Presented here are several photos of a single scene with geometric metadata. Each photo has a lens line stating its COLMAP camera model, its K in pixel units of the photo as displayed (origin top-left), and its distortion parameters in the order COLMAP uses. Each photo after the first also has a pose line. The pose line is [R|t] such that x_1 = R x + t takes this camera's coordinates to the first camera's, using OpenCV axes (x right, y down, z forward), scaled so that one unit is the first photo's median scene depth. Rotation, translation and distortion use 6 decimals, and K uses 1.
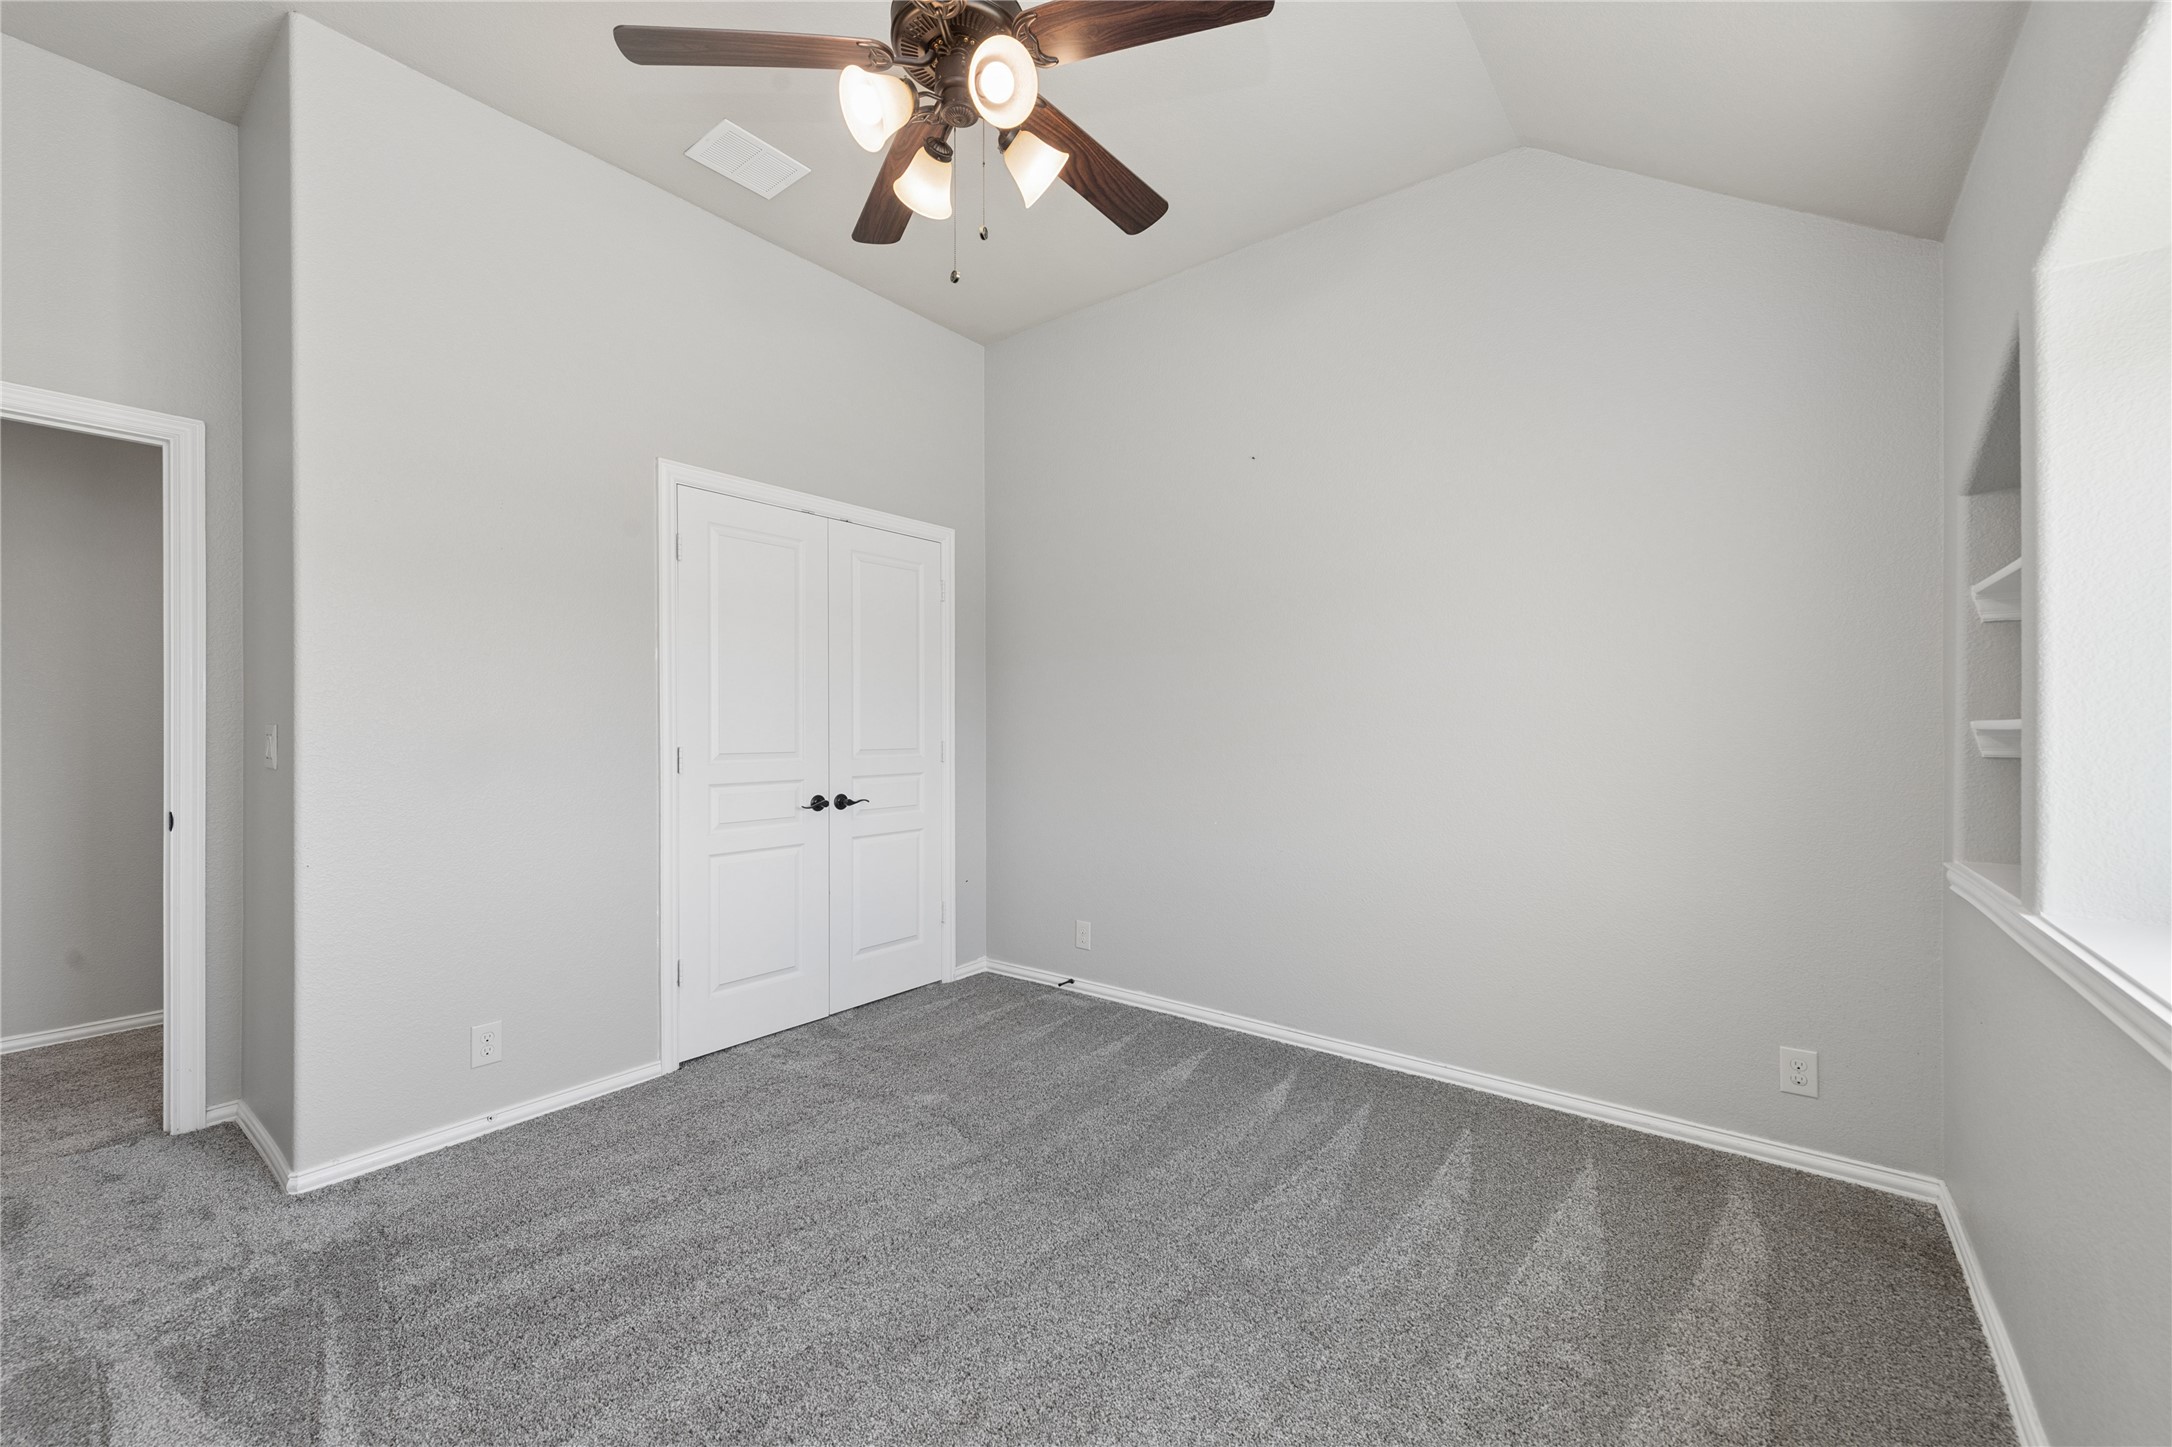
lens RADIAL K [[857.6, 0, 1086.4], [0, 857.6, 738.7], [0, 0, 1]] dist [0.003663, 0.000019]
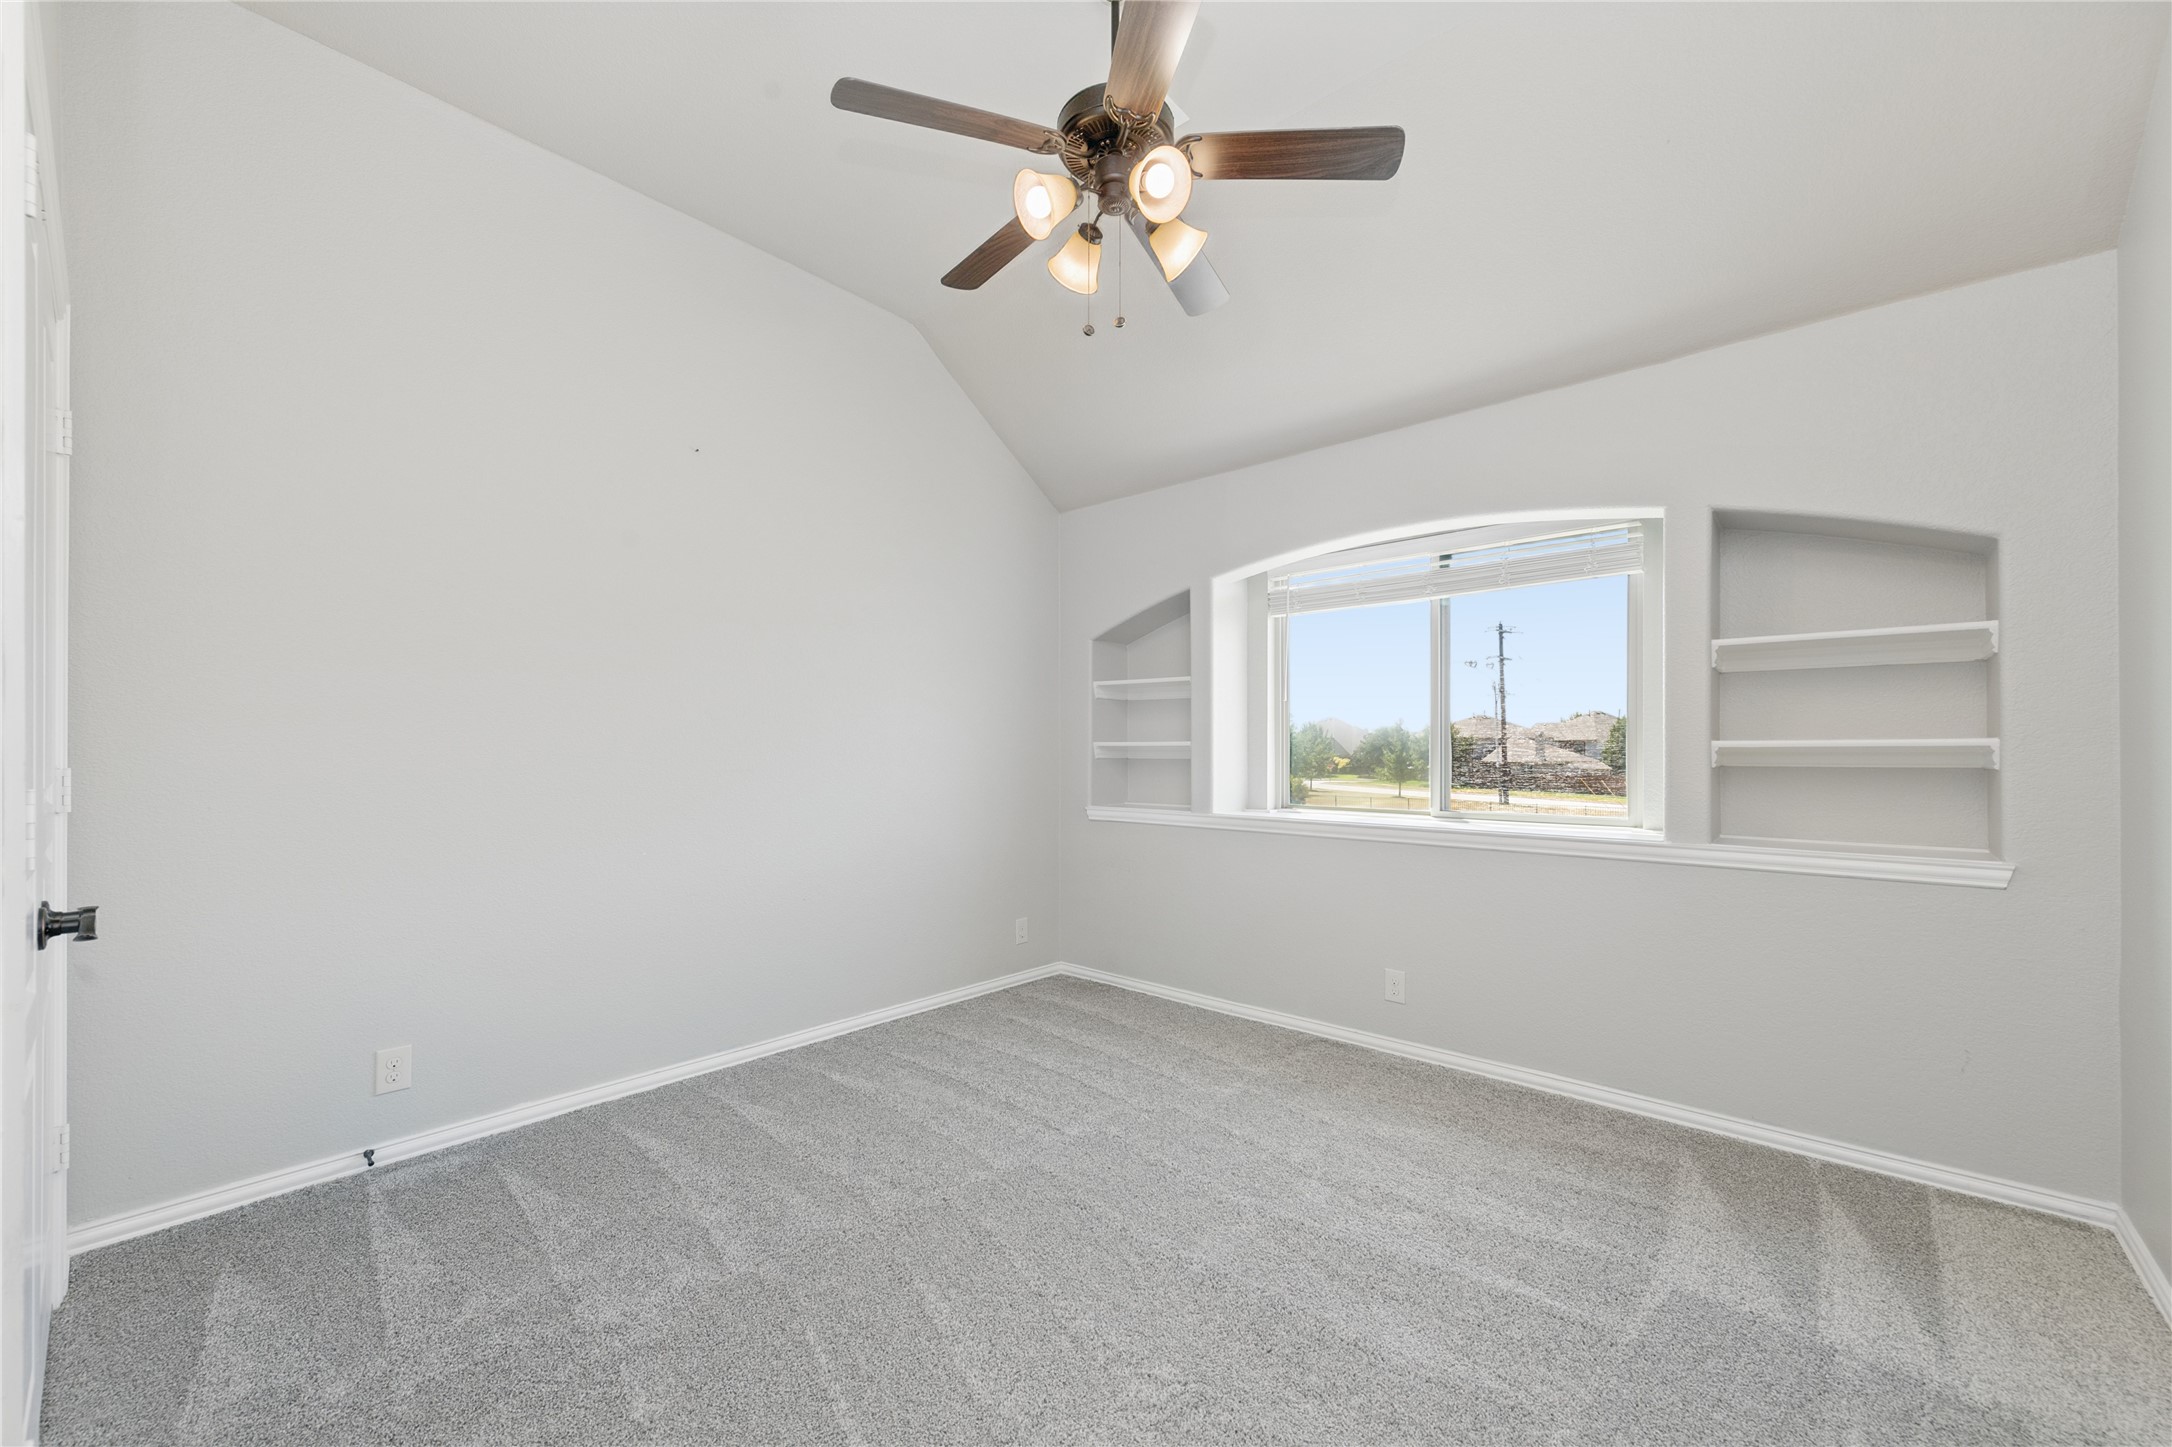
lens RADIAL K [[857.6, 0, 1086.4], [0, 857.6, 738.7], [0, 0, 1]] dist [0.003663, 0.000019]
pose [[0.061122, 0.002604, 0.998127, -0.727055], [0.001472, 0.999995, -0.002699, -0.014650], [-0.998129, 0.001634, 0.061118, 0.543306]]
